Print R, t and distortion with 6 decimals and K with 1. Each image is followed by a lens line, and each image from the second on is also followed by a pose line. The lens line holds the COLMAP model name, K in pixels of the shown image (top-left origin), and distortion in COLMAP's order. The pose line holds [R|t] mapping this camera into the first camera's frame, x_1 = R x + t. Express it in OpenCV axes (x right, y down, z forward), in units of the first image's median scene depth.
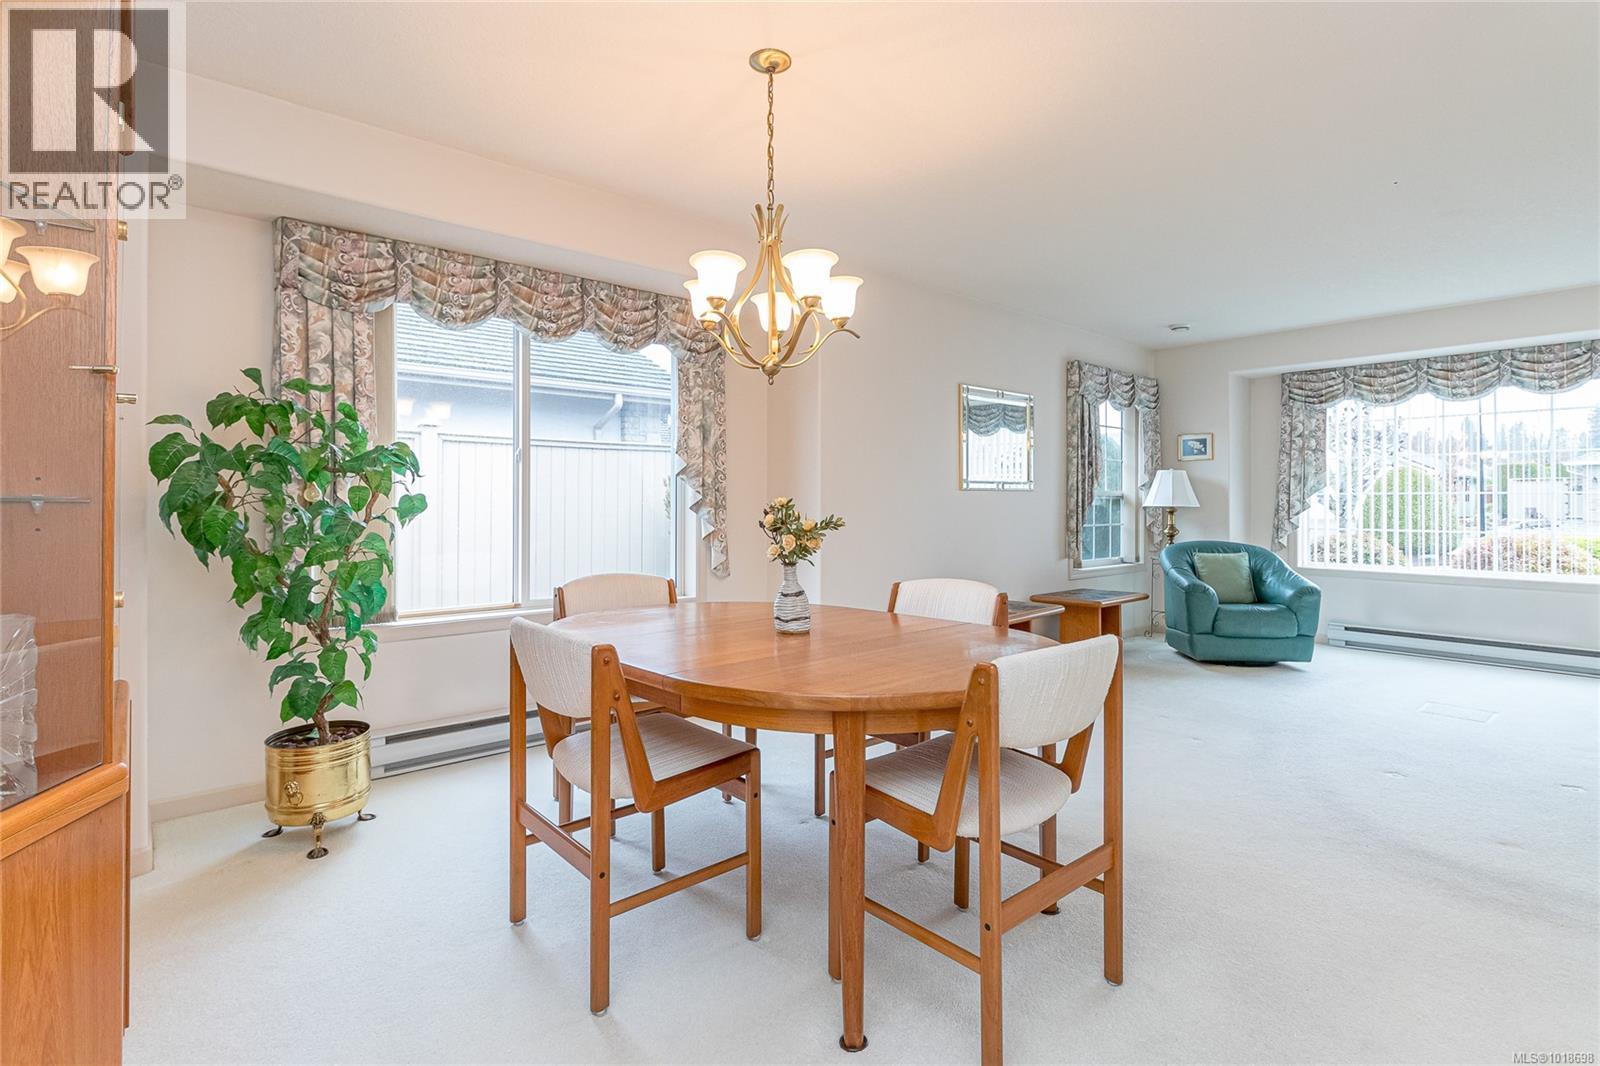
lens RADIAL K [[783.0, 0, 802.2], [0, 783.0, 500.8], [0, 0, 1]] dist [0.000674, 0.000164]
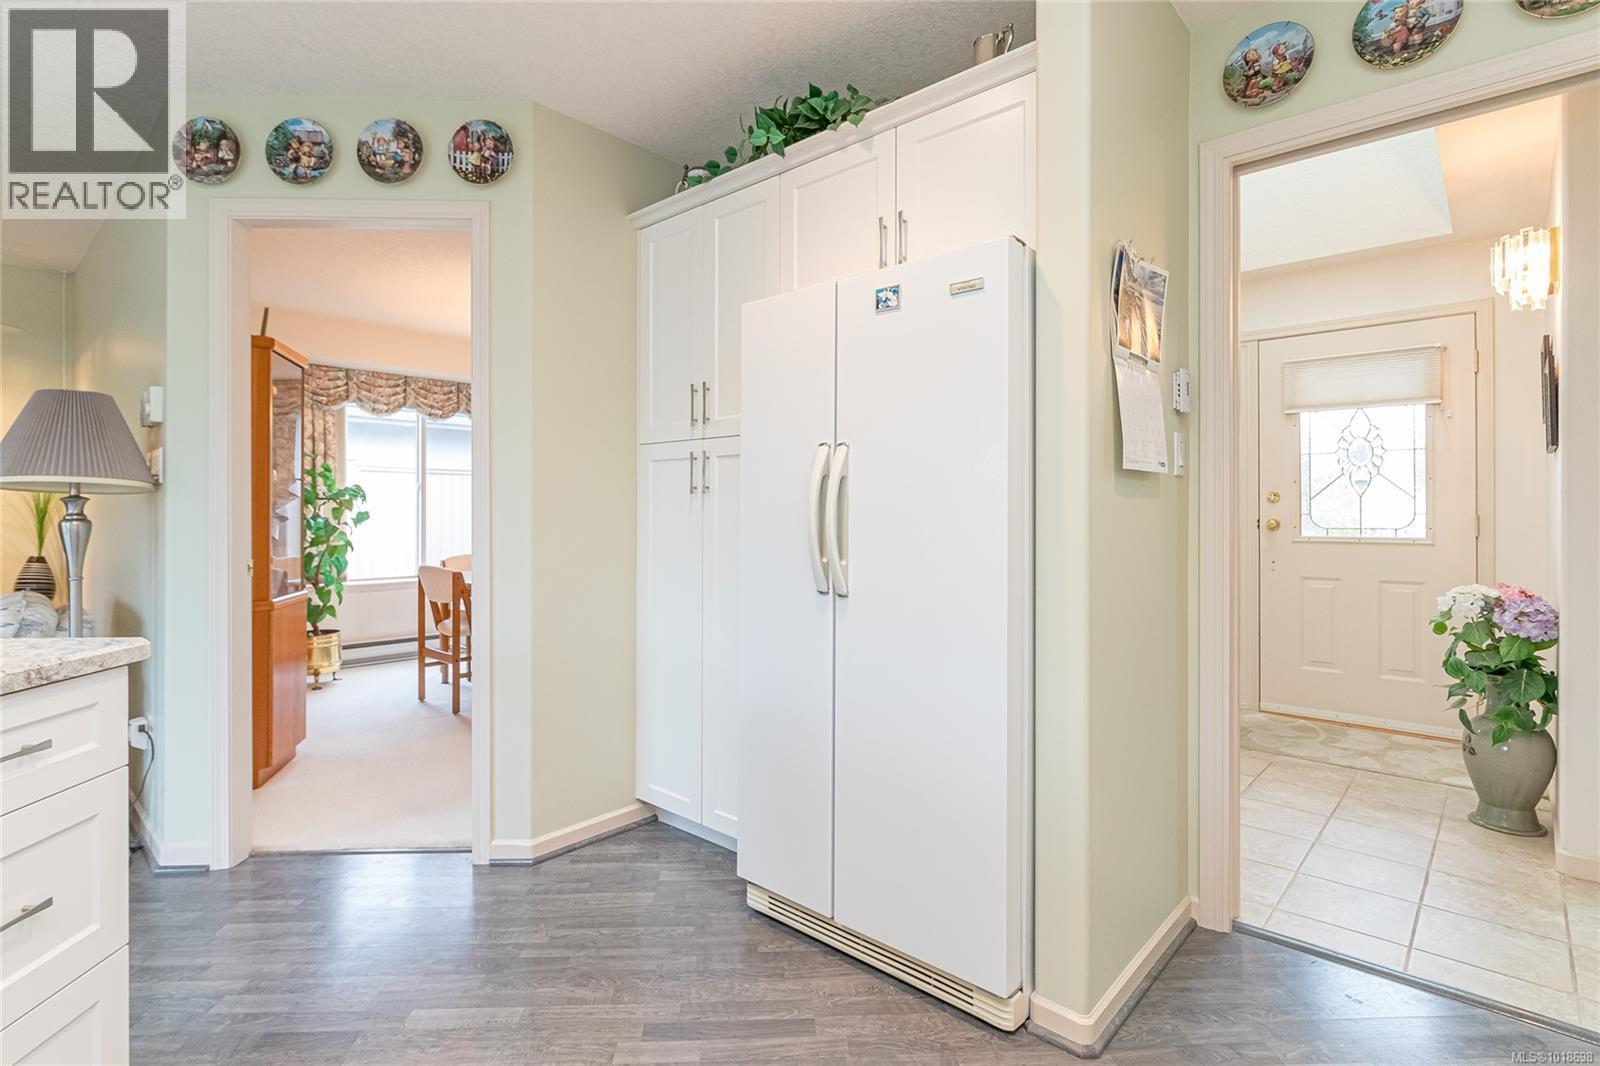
lens RADIAL K [[783.0, 0, 799.0], [0, 783.0, 518.6], [0, 0, 1]] dist [0.000674, 0.000164]
pose [[0.994223, -0.002350, 0.107306, 0.333312], [0.001462, 0.999964, 0.008359, -0.003632], [-0.107322, -0.008154, 0.994191, -0.946807]]
